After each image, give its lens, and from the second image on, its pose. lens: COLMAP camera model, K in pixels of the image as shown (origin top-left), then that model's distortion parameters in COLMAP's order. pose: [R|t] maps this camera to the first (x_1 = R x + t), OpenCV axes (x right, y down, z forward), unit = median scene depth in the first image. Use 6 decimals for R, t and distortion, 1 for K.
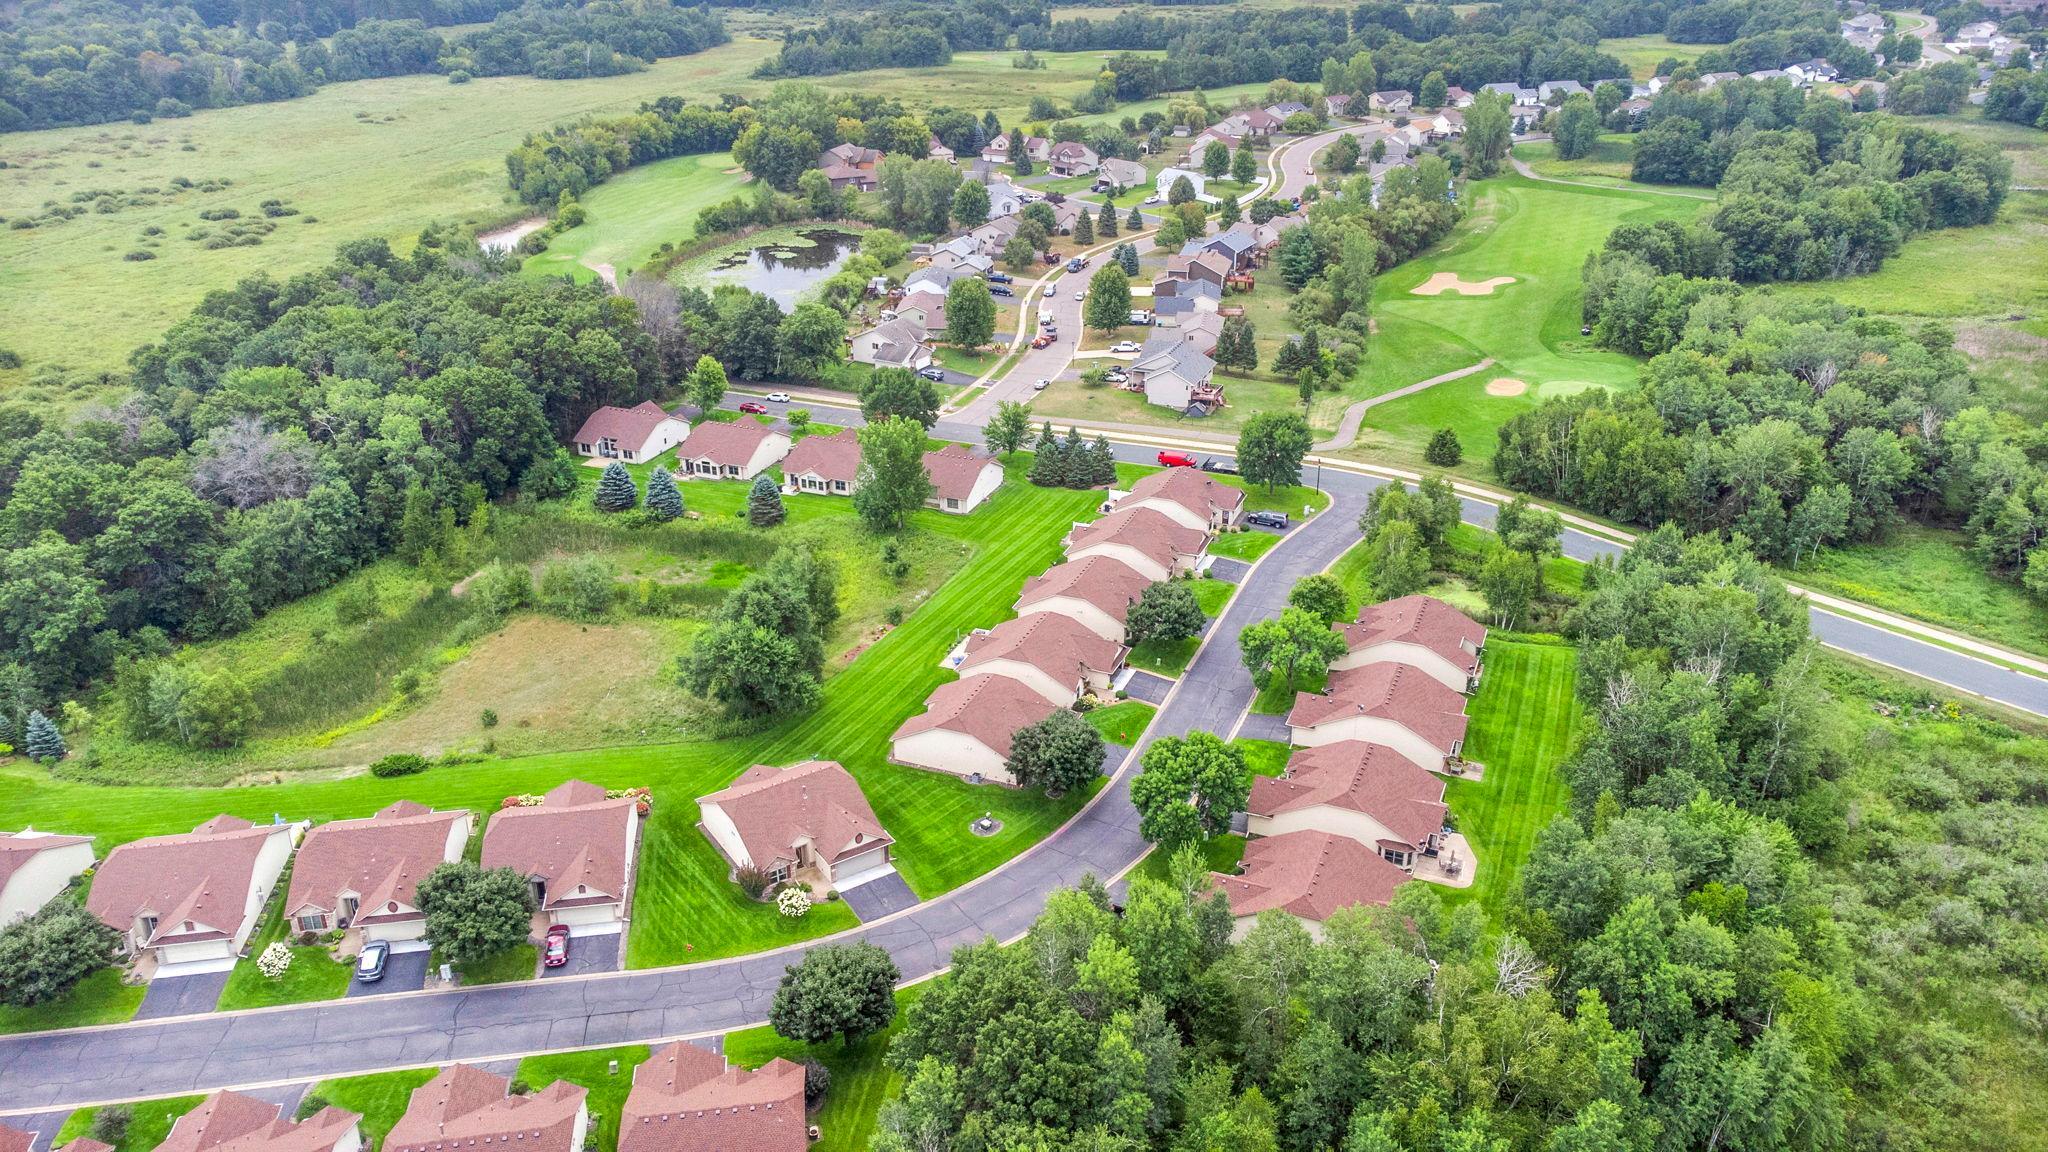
lens RADIAL K [[1542.1, 0, 1034.8], [0, 1542.1, 568.0], [0, 0, 1]] dist [0.039516, 0.022354]
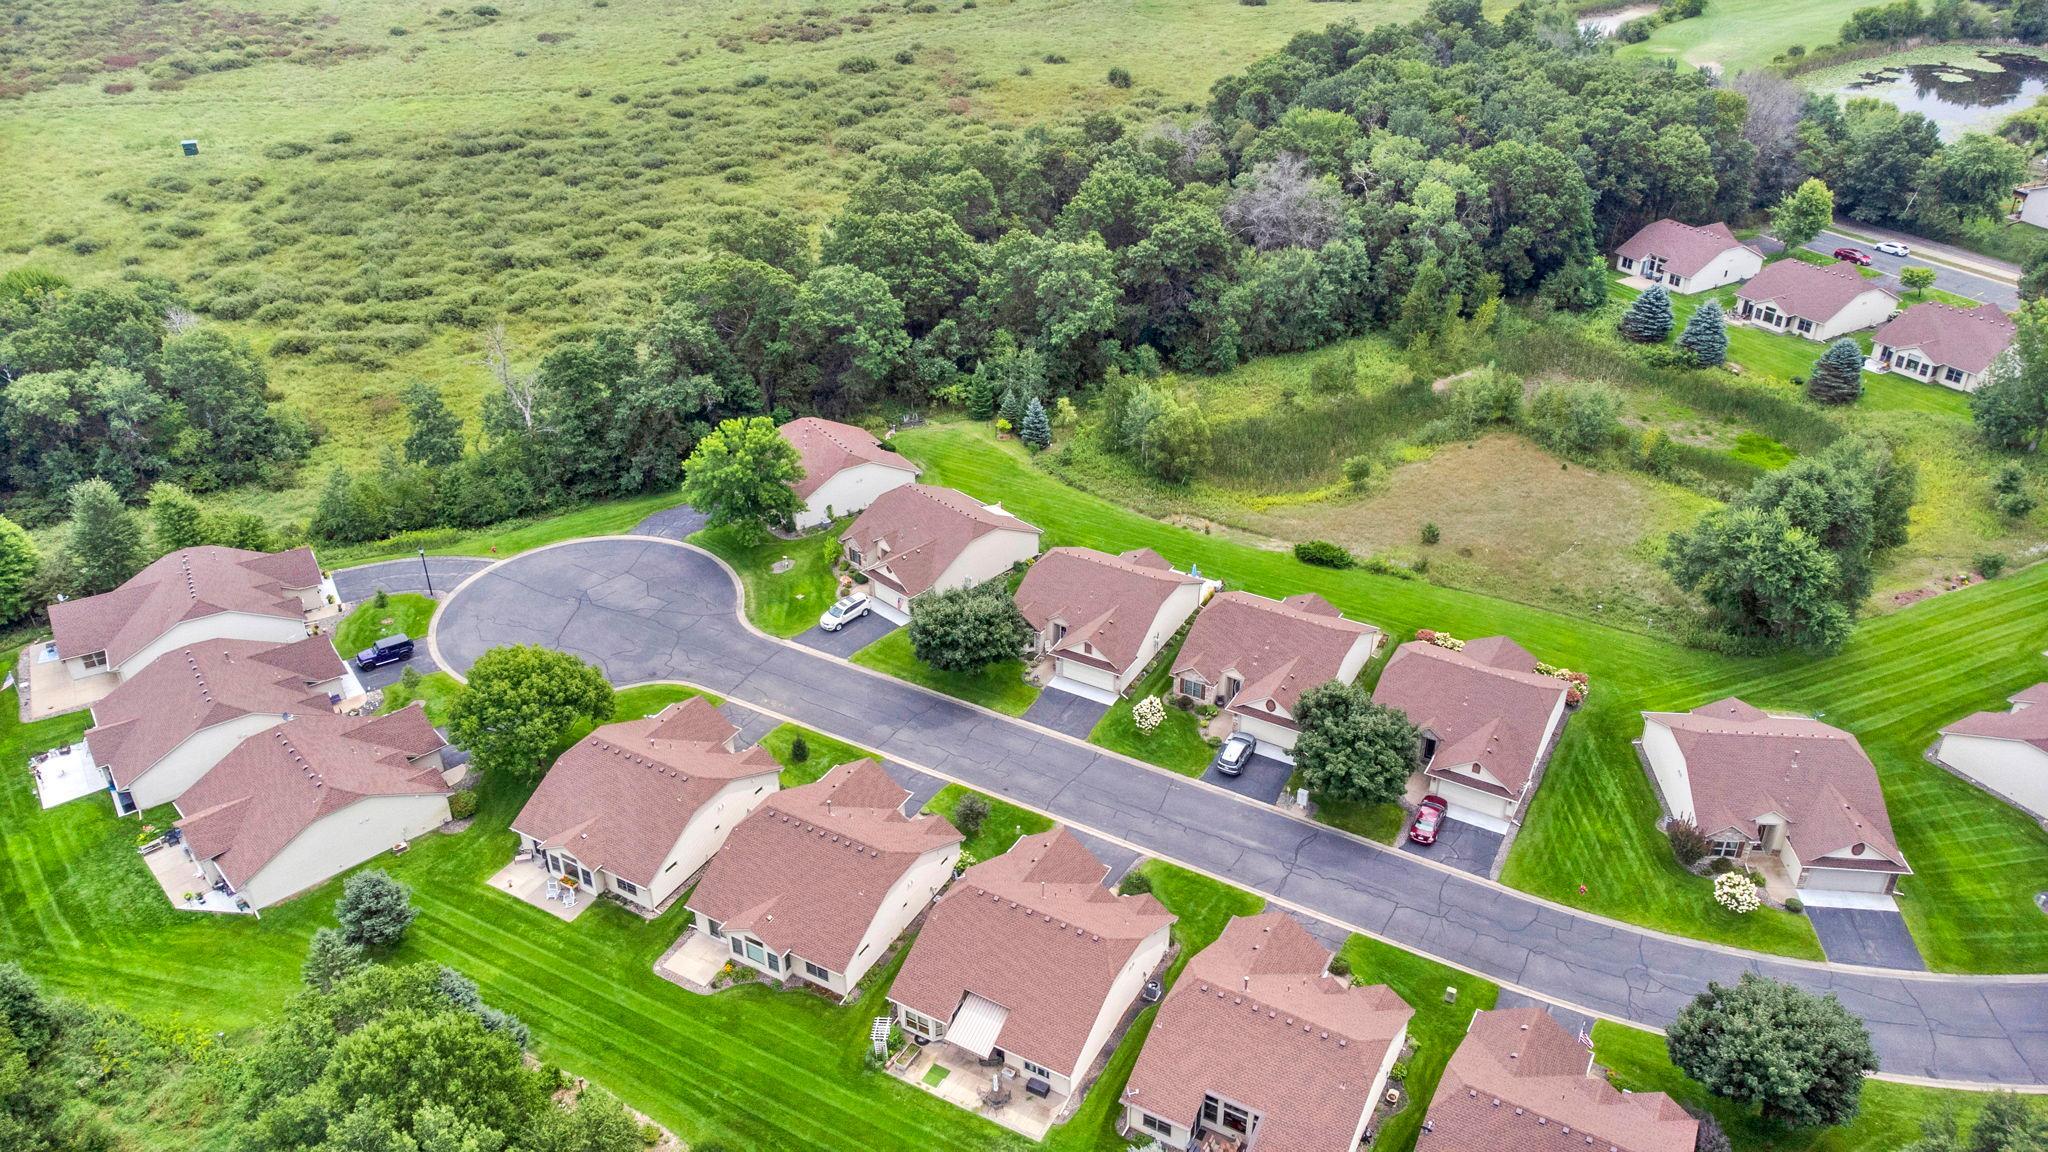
lens RADIAL K [[1542.1, 0, 1013.8], [0, 1542.1, 571.9], [0, 0, 1]] dist [0.039516, 0.022354]
pose [[0.783194, 0.313875, -0.536740, -0.058151], [-0.251456, 0.949382, 0.188264, 0.011131], [0.568663, -0.012481, 0.822476, 0.142481]]
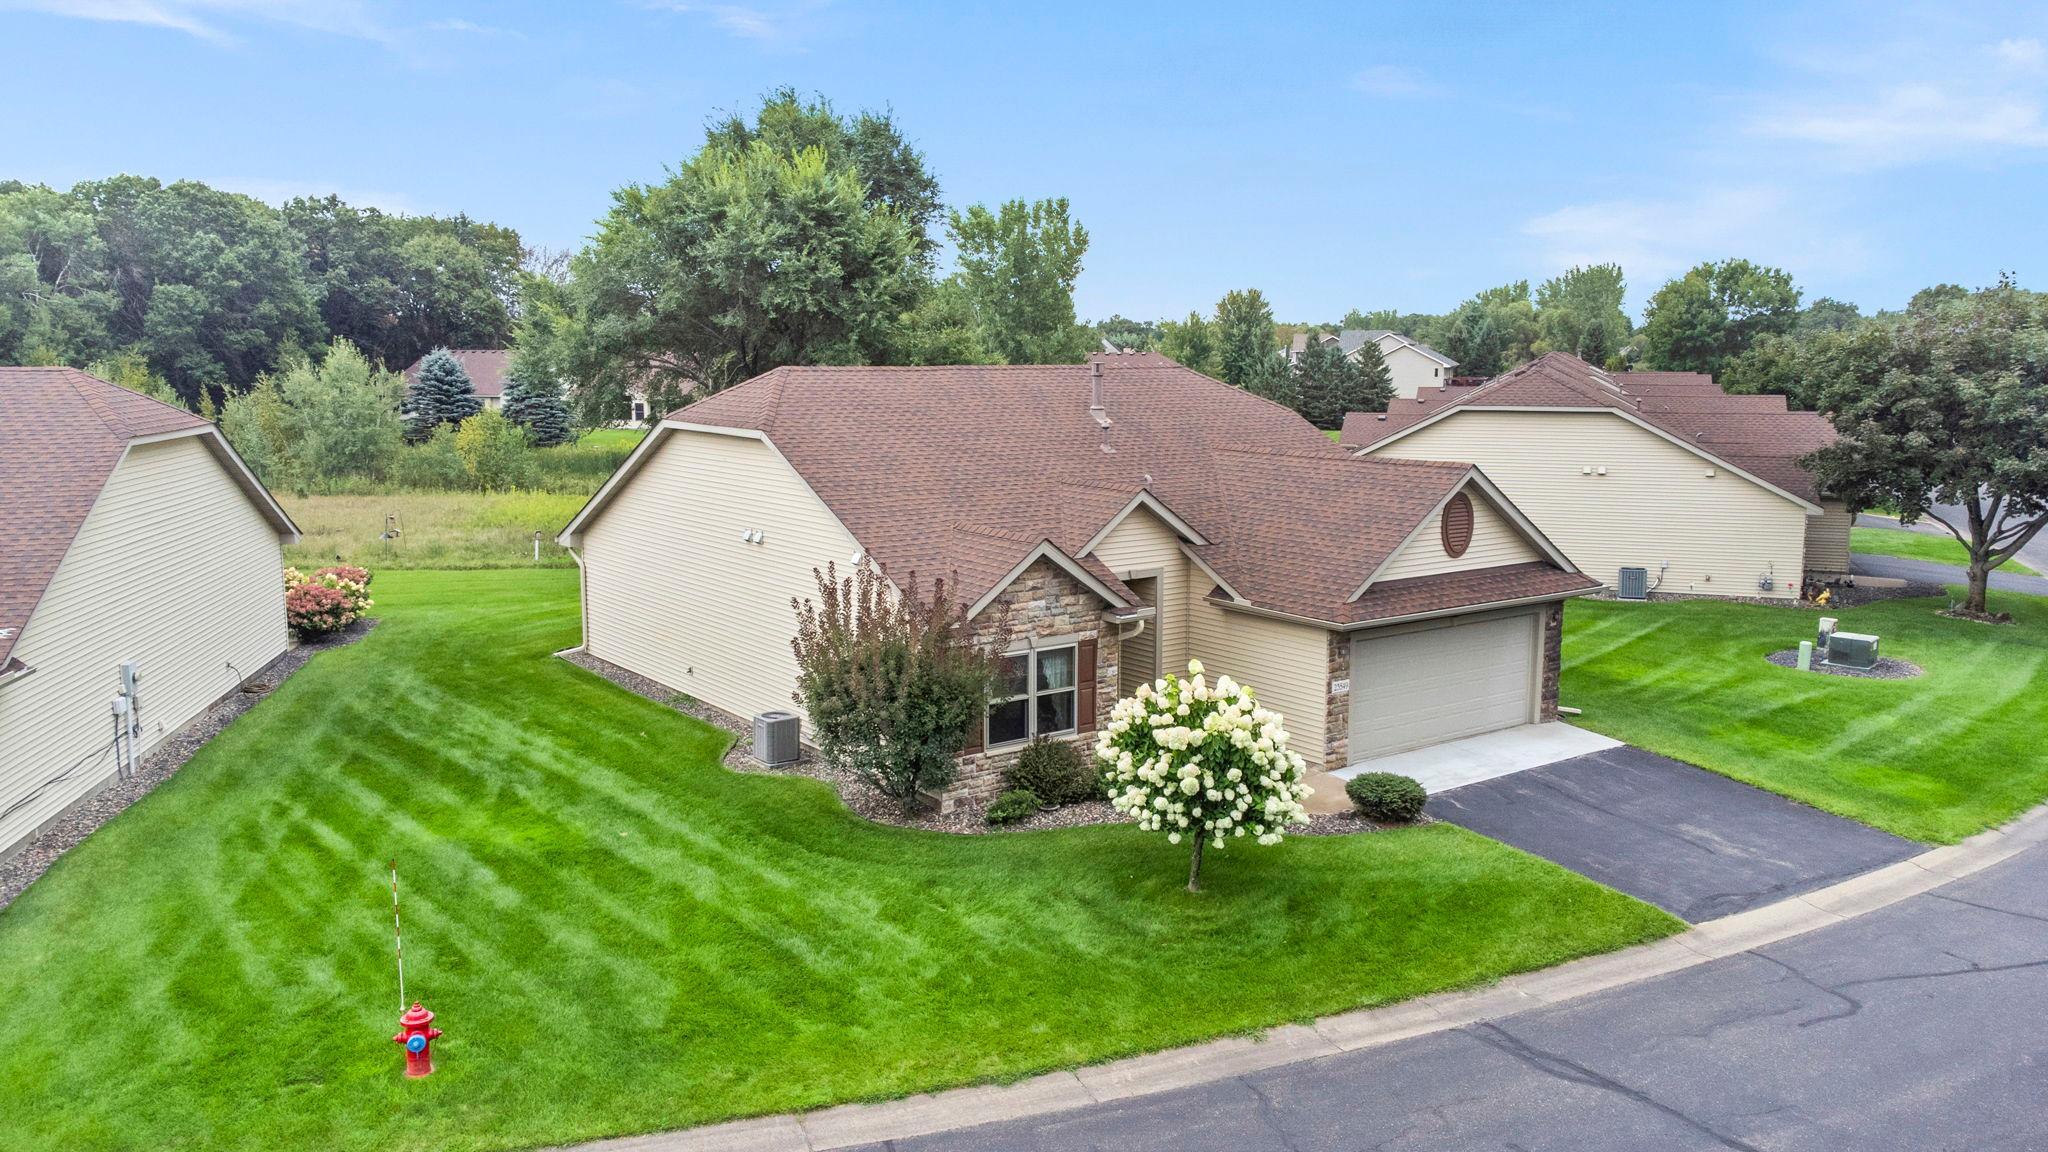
lens RADIAL K [[1542.1, 0, 1040.4], [0, 1542.1, 587.2], [0, 0, 1]] dist [0.039516, 0.022354]
pose [[0.998086, -0.011337, 0.060798, -0.142635], [0.026964, 0.964470, -0.262811, 0.187978], [-0.055659, 0.263948, 0.962930, 0.679822]]
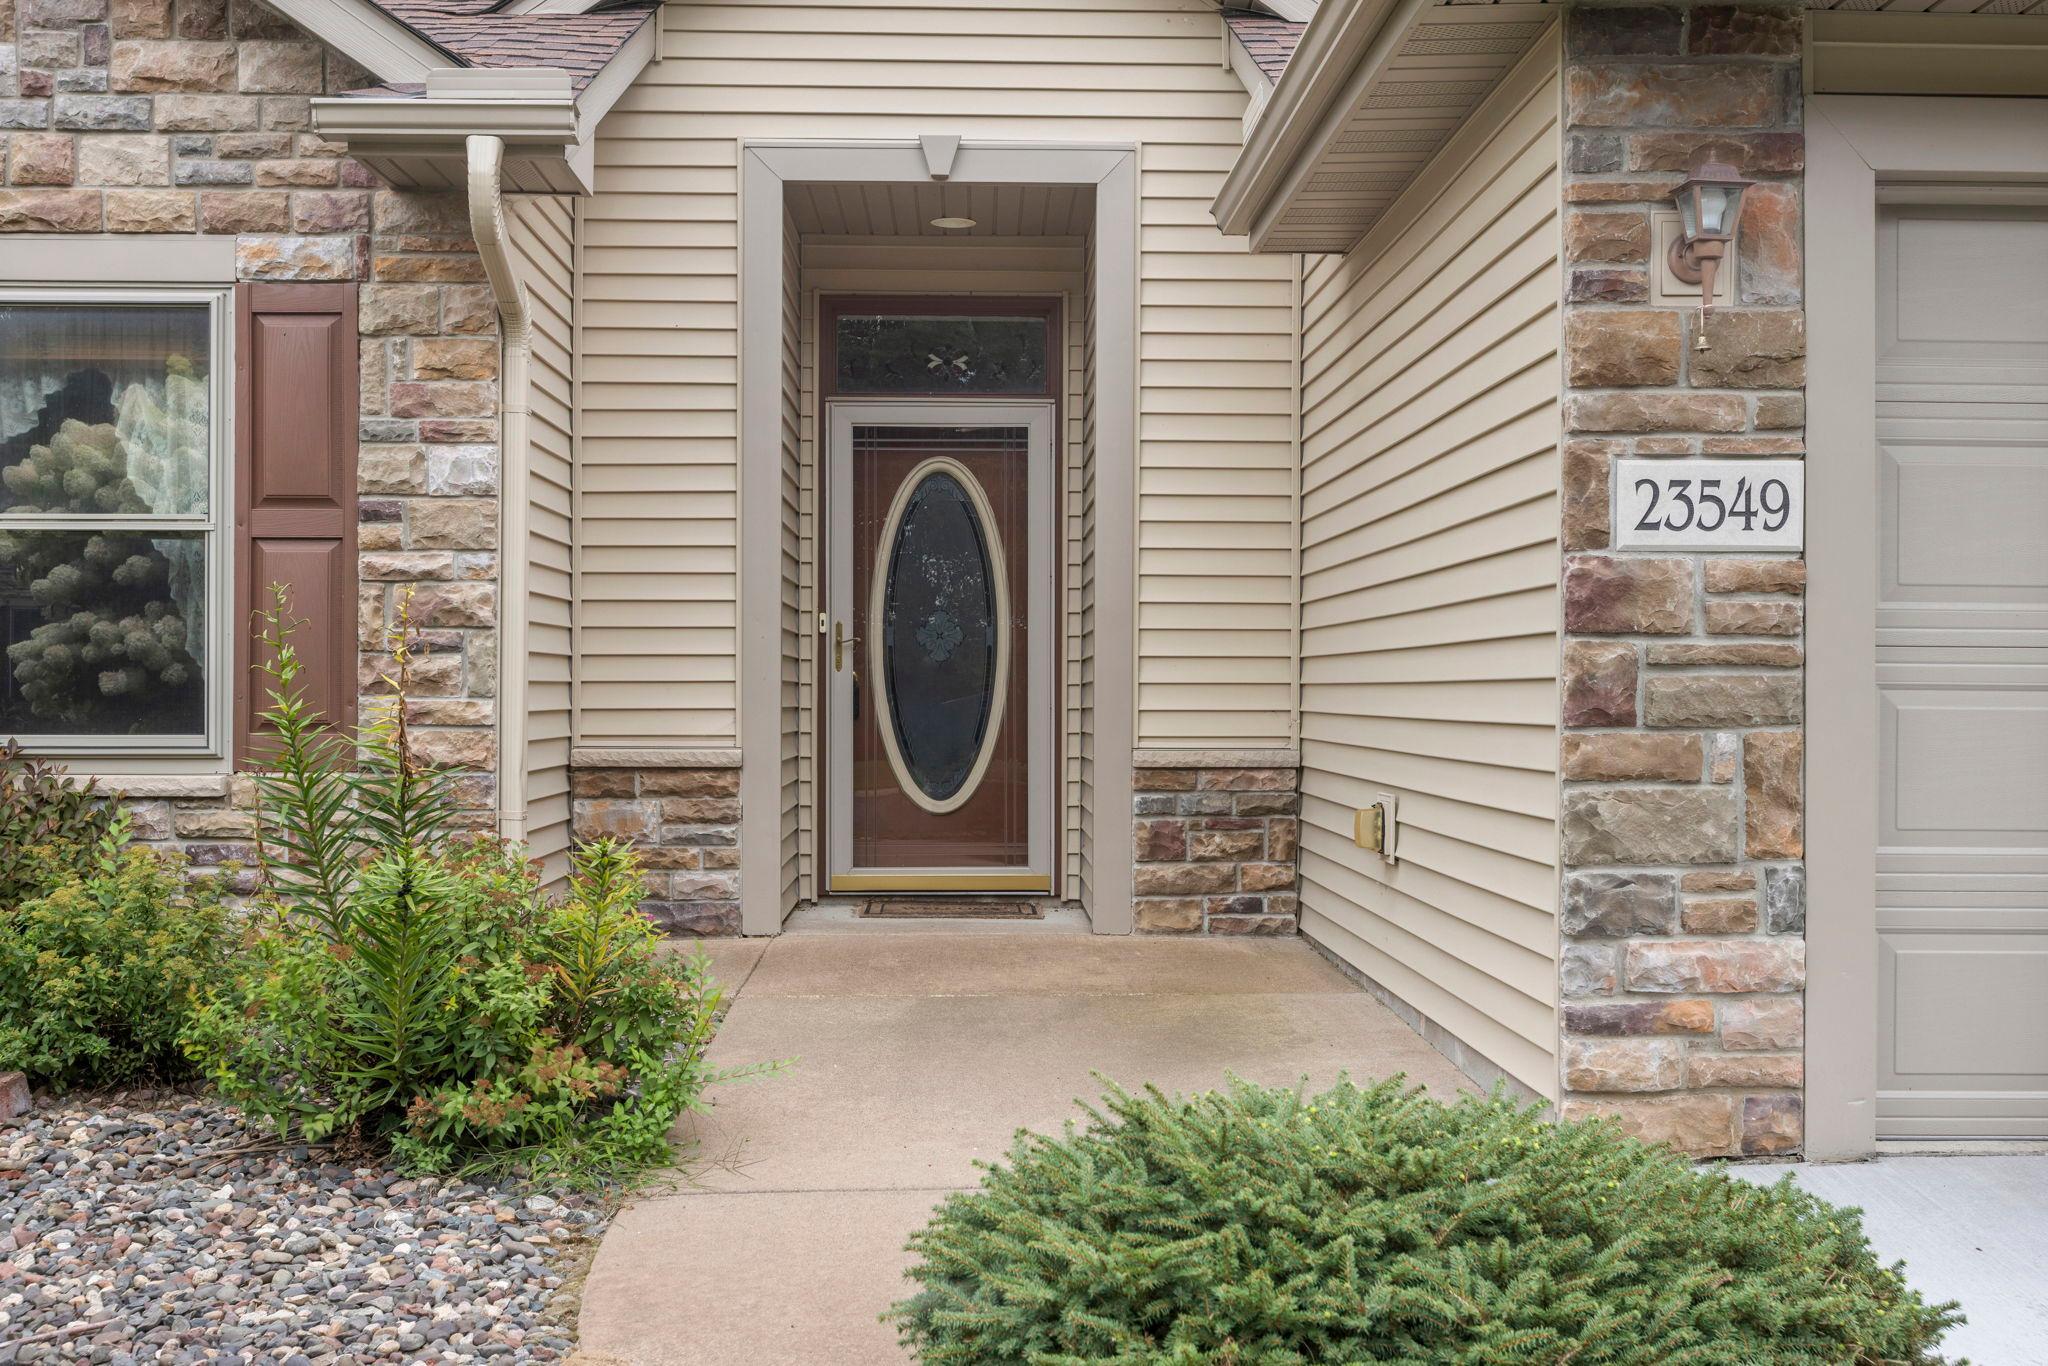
lens RADIAL K [[1986.4, 0, 1015.6], [0, 1986.4, 682.2], [0, 0, 1]] dist [-0.007512, 0.000000]
pose [[0.847164, -0.003693, -0.531318, -0.101048], [-0.217557, 0.909897, -0.353209, 0.172216], [0.484749, 0.414818, 0.770029, 0.796046]]
